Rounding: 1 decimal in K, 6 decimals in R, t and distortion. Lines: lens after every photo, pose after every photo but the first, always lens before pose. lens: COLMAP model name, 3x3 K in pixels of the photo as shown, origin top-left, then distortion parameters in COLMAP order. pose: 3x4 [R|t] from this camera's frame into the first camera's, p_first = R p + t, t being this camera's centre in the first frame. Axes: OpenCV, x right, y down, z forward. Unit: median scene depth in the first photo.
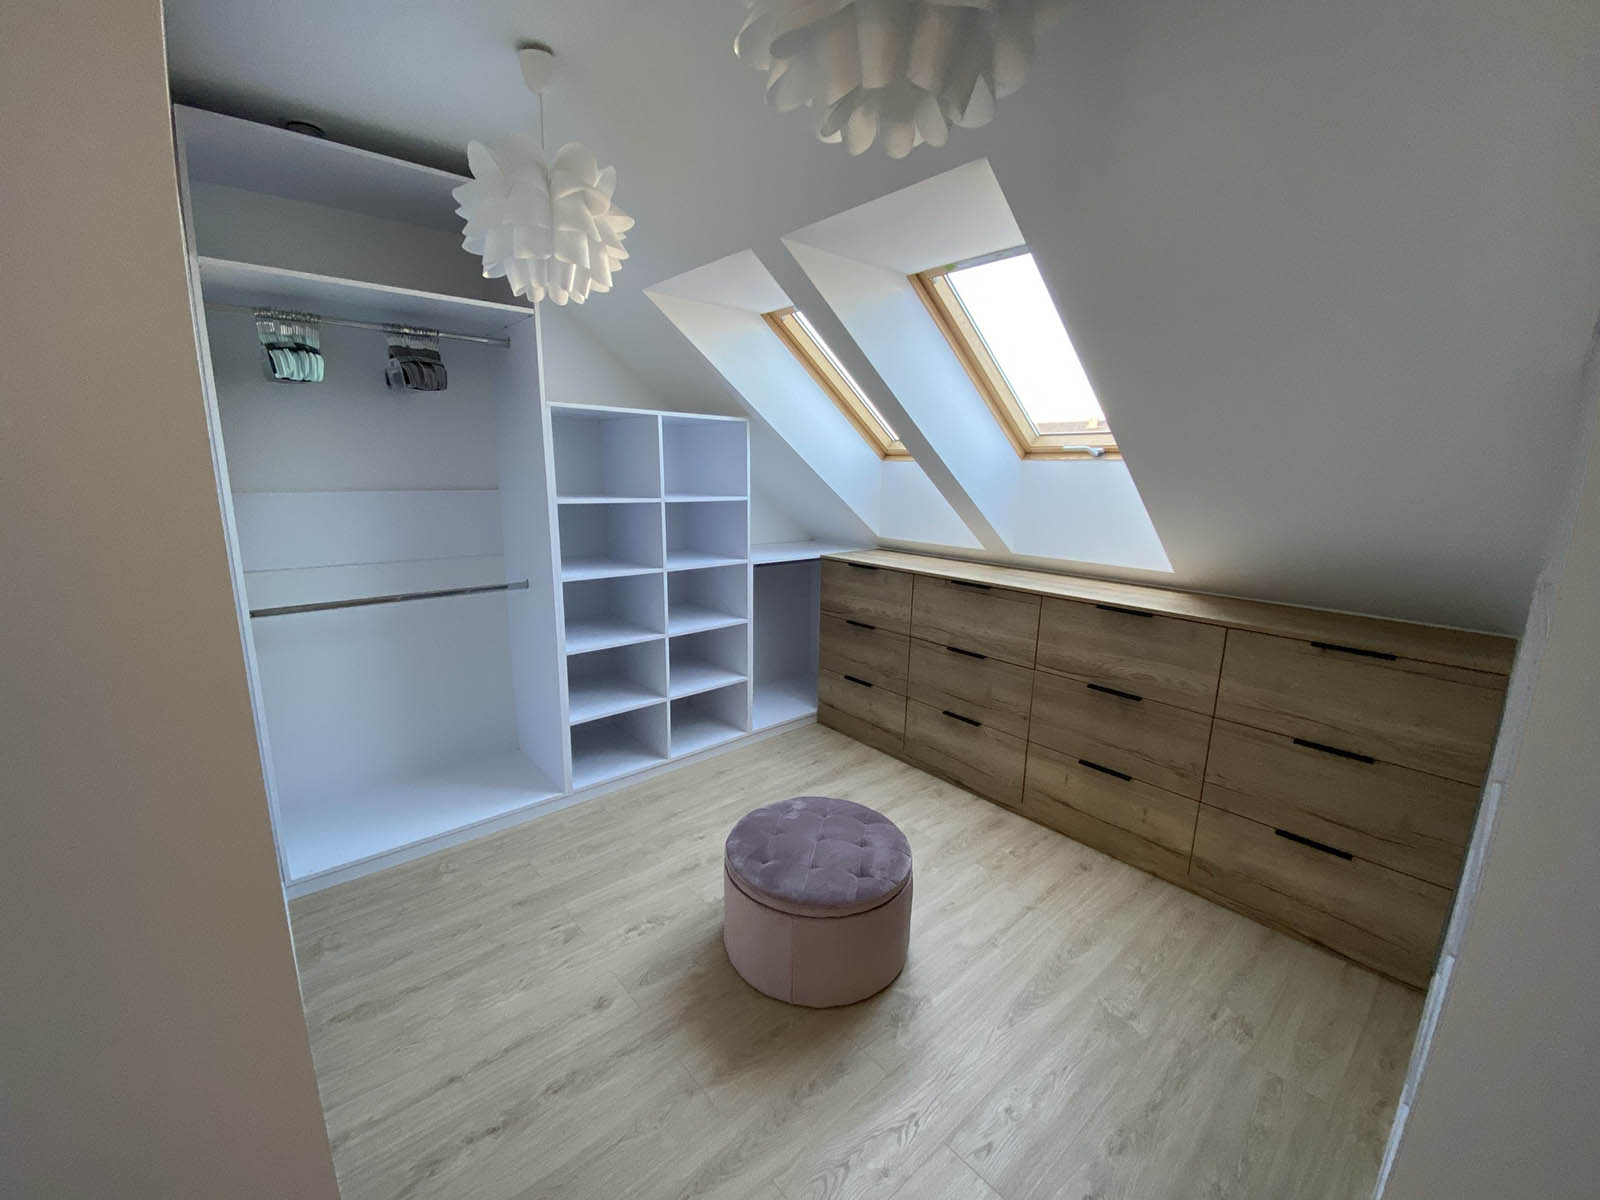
lens RADIAL K [[650.6, 0, 800.0], [0, 650.6, 600.0], [0, 0, 1]] dist [0.052468, -0.034917]
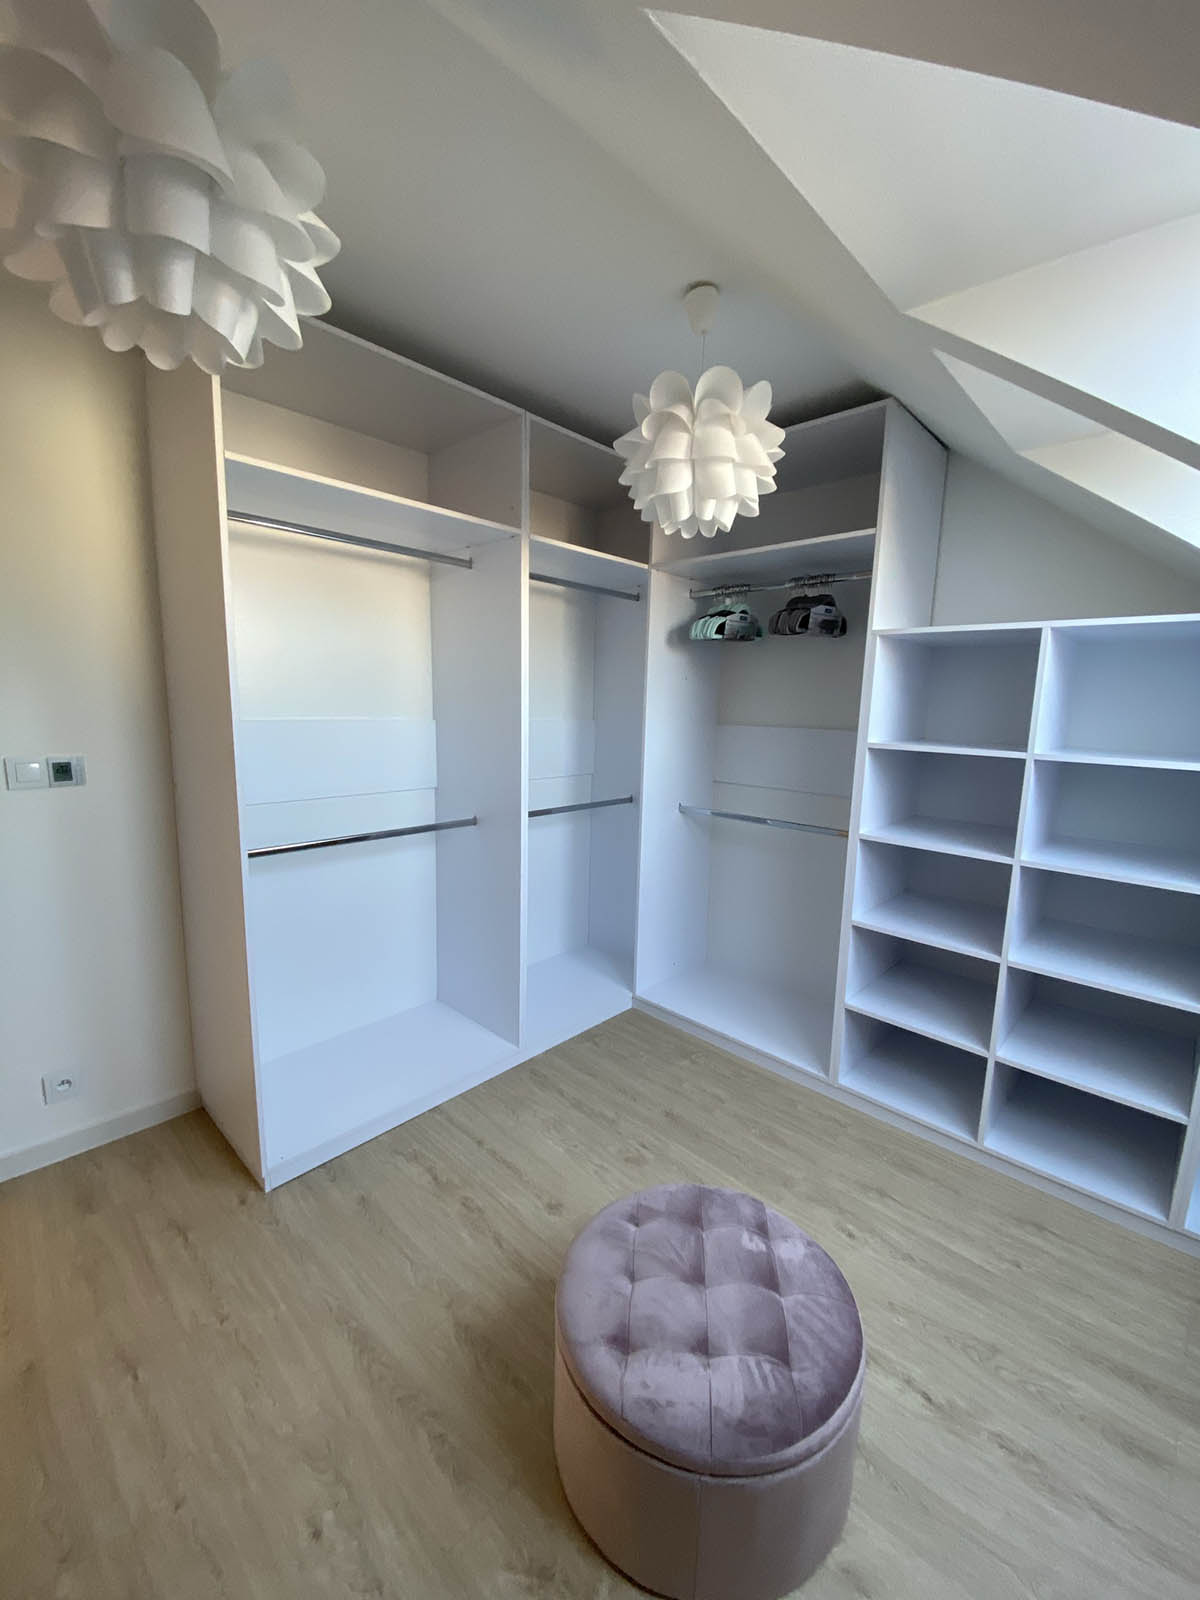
lens RADIAL K [[650.6, 0, 600.0], [0, 650.6, 800.0], [0, 0, 1]] dist [0.052468, -0.034917]
pose [[0.099381, 0.137223, -0.985542, 0.440371], [-0.226331, 0.967601, 0.111902, -0.095505], [0.968967, 0.211938, 0.127219, 0.554239]]
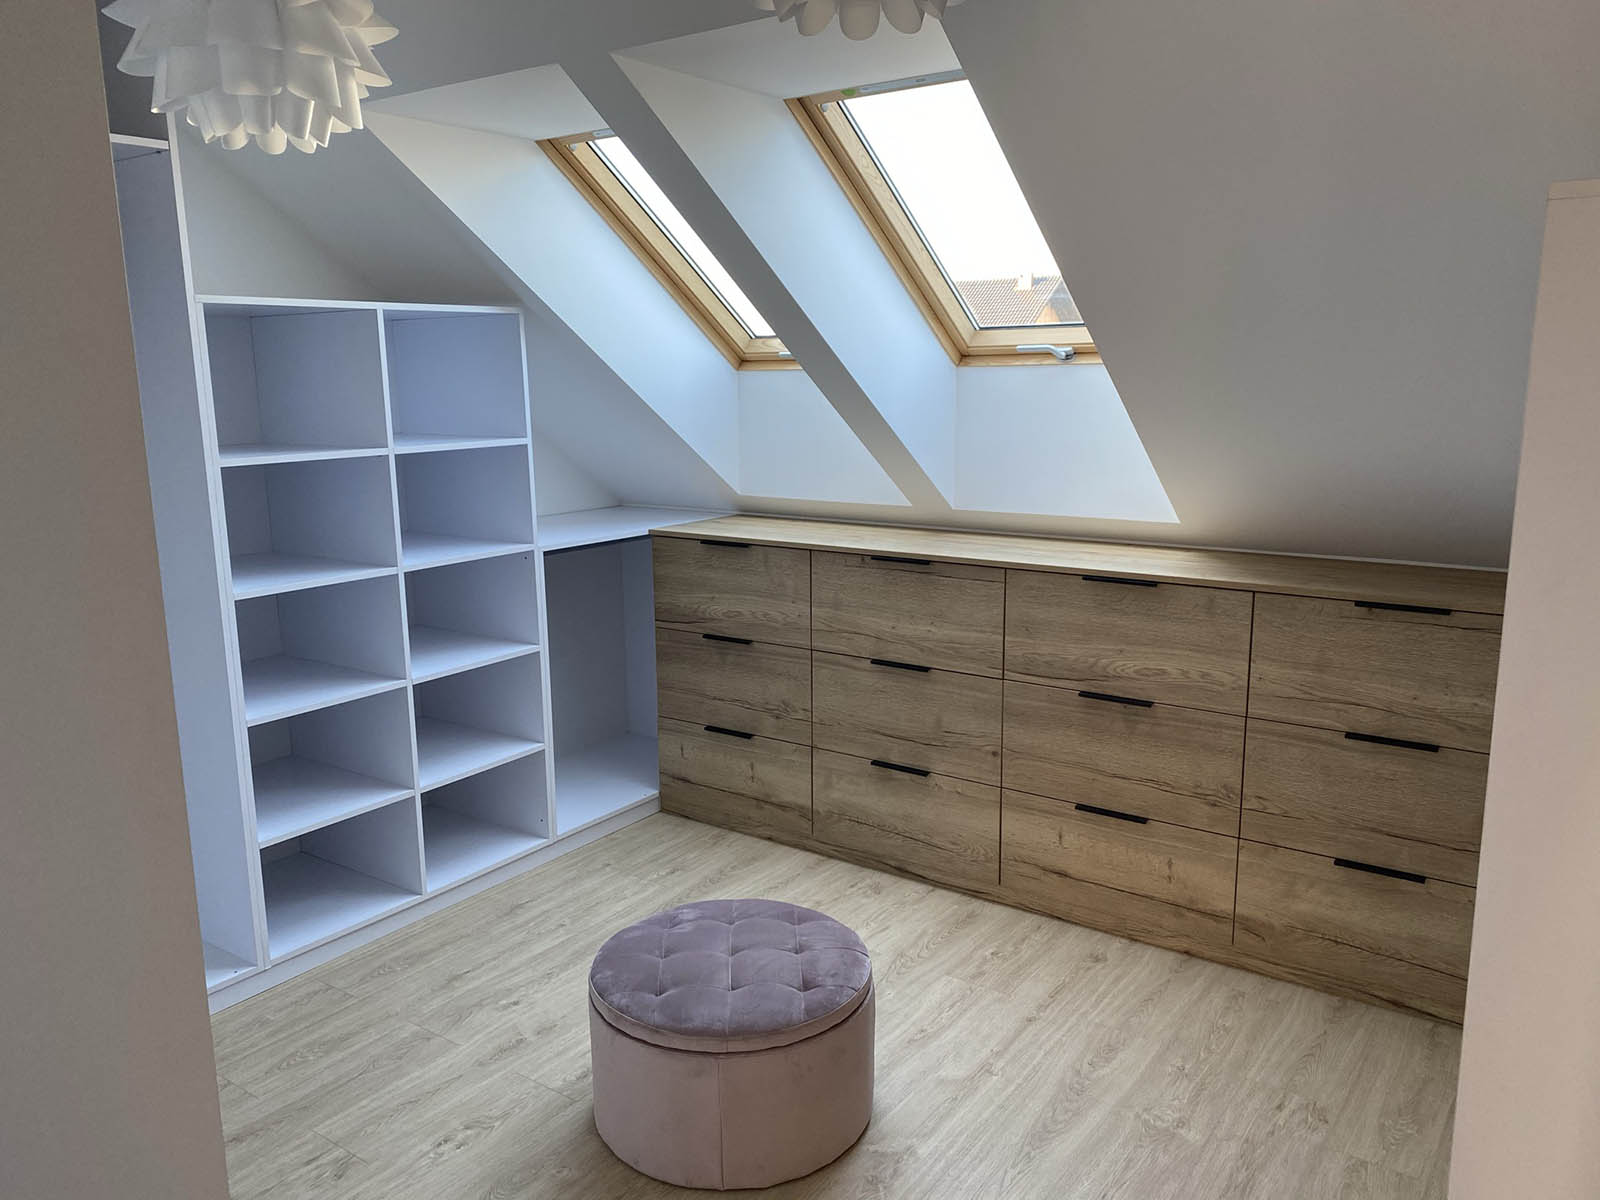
lens RADIAL K [[1222.2, 0, 800.0], [0, 1222.2, 600.0], [0, 0, 1]] dist [0.087777, -0.078915]
pose [[0.973002, -0.074070, 0.218587, -0.116196], [0.077166, 0.997002, -0.005650, 0.017000], [-0.217514, 0.022365, 0.975801, -0.185408]]
